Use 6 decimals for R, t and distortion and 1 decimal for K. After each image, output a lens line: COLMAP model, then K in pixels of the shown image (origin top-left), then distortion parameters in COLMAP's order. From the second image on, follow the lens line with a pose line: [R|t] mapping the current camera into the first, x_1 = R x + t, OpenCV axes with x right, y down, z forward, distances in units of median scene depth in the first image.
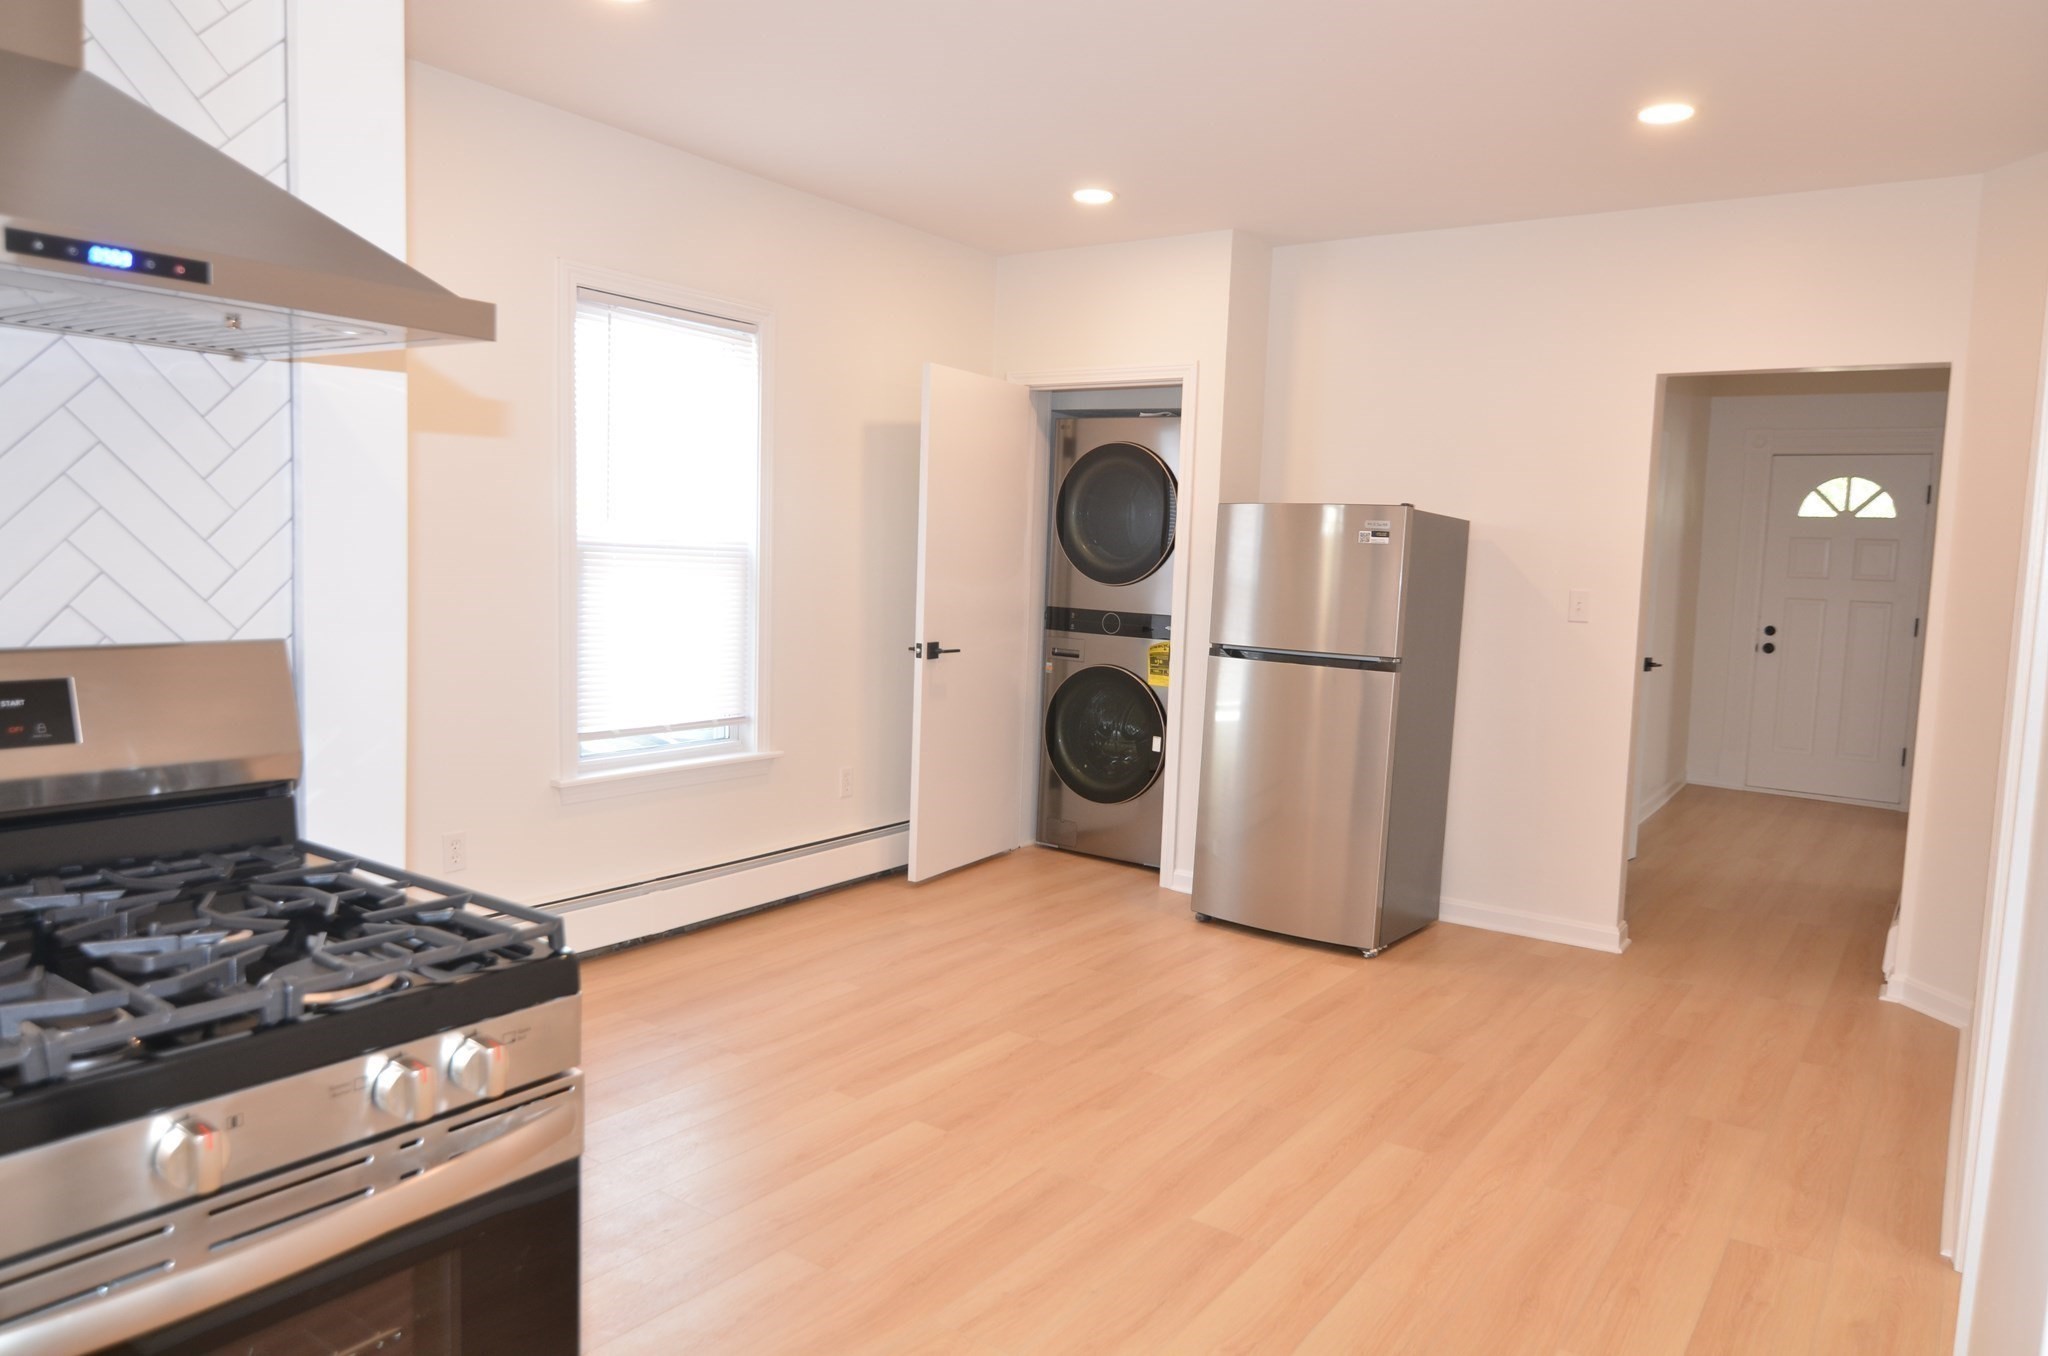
lens RADIAL K [[1349.8, 0, 1010.4], [0, 1349.8, 671.9], [0, 0, 1]] dist [0.004025, -0.017575]
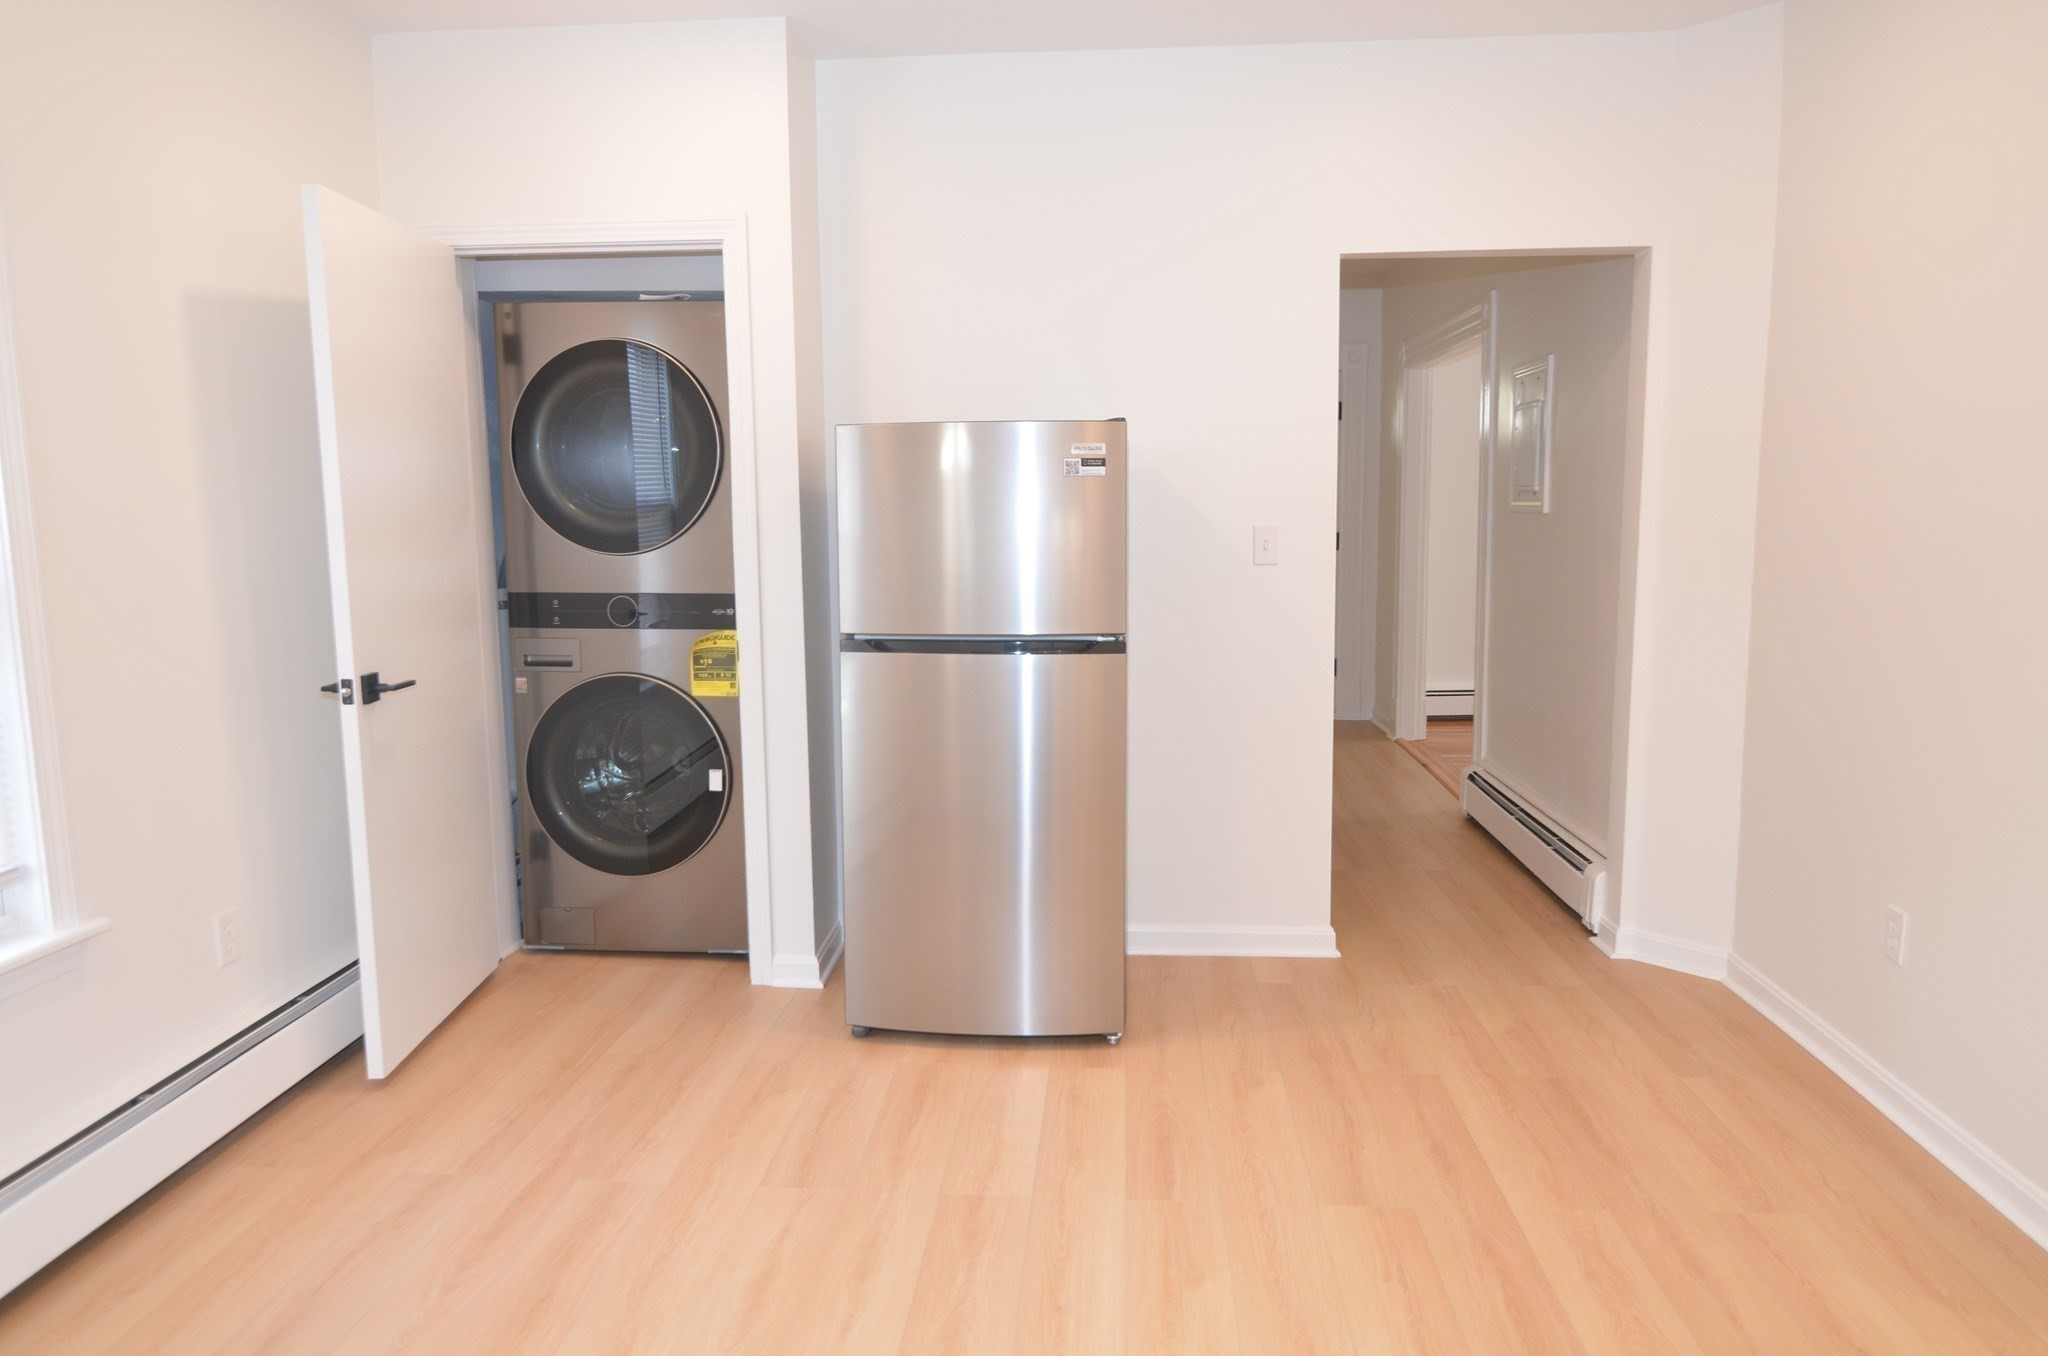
lens RADIAL K [[1349.8, 0, 1010.4], [0, 1349.8, 671.9], [0, 0, 1]] dist [0.004025, -0.017575]
pose [[0.852265, -0.110280, 0.511353, -0.127167], [0.087949, 0.993819, 0.067747, -0.040616], [-0.515663, -0.012766, 0.856696, 0.376822]]
